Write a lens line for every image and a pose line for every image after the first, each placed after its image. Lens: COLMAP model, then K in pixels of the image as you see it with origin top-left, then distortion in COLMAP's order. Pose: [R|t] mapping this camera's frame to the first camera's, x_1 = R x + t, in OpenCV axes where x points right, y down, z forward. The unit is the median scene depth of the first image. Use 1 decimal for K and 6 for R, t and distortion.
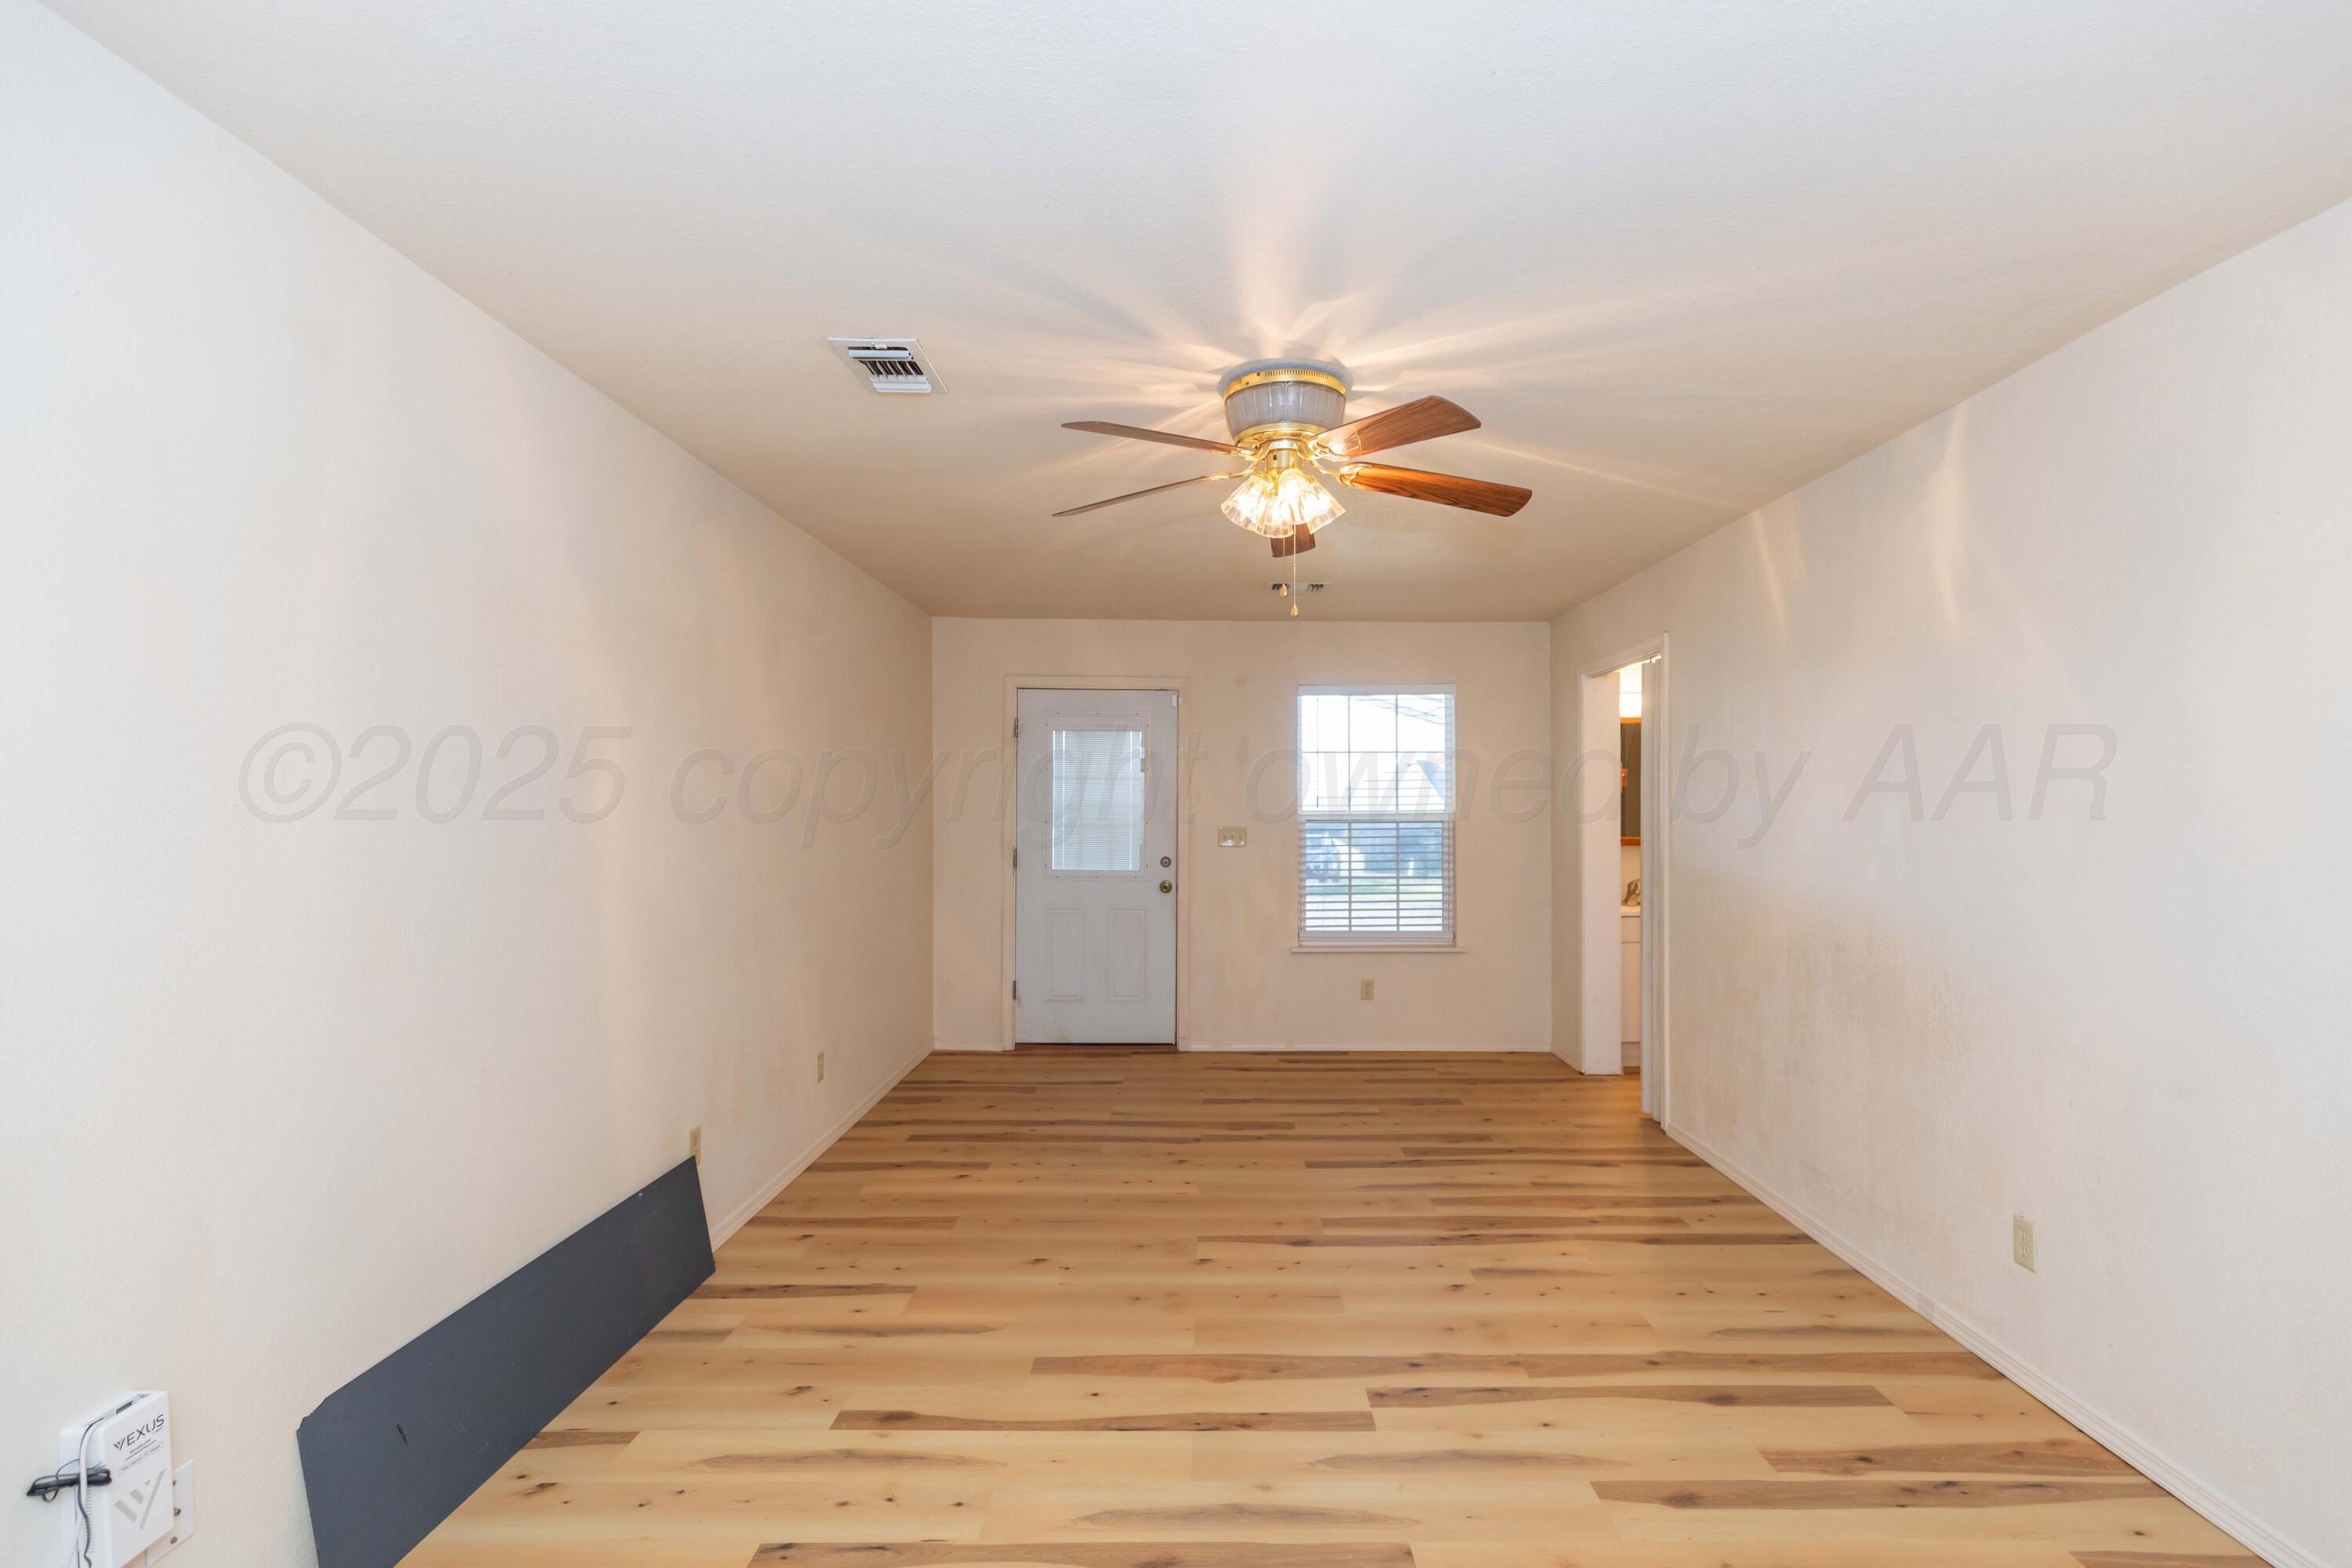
lens RADIAL K [[1069.8, 0, 1172.3], [0, 1069.8, 820.5], [0, 0, 1]] dist [0.001945, 0.000079]
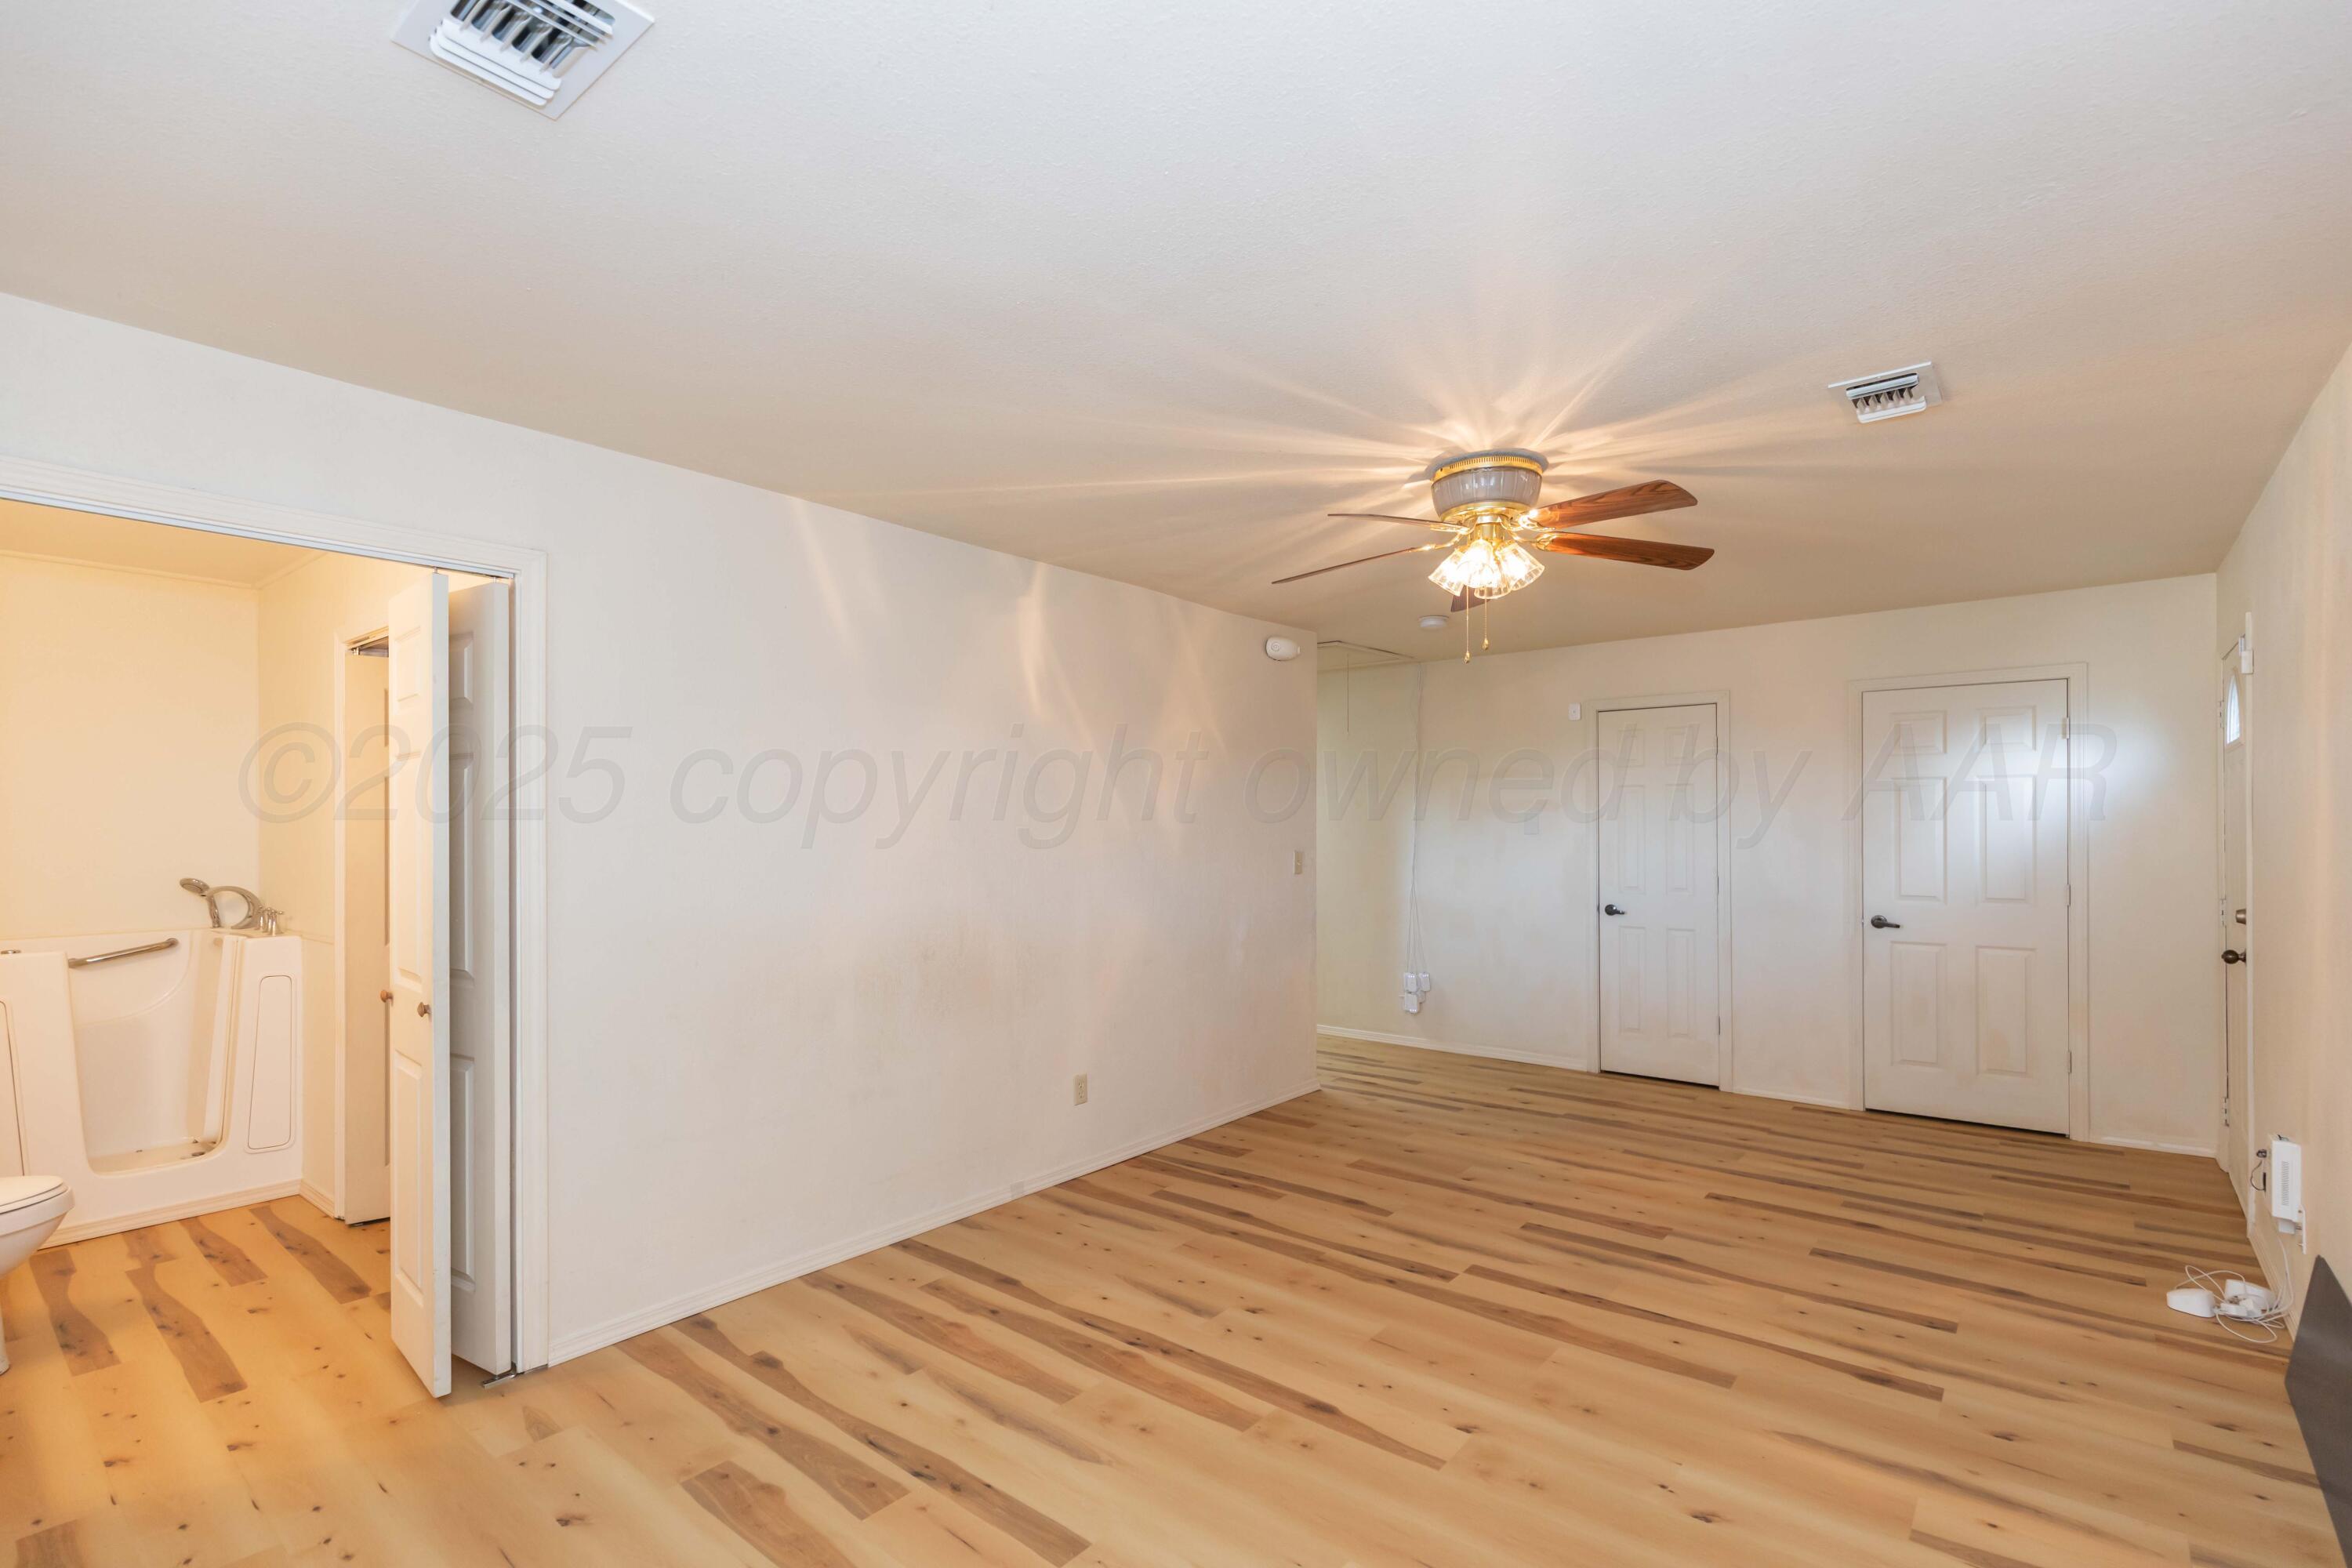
lens RADIAL K [[1069.8, 0, 1172.3], [0, 1069.8, 820.5], [0, 0, 1]] dist [0.001945, 0.000079]
pose [[-0.782940, 0.006183, 0.622066, -0.322817], [0.015636, 0.999830, 0.009743, -0.036344], [-0.621901, 0.017355, -0.782904, 1.961505]]
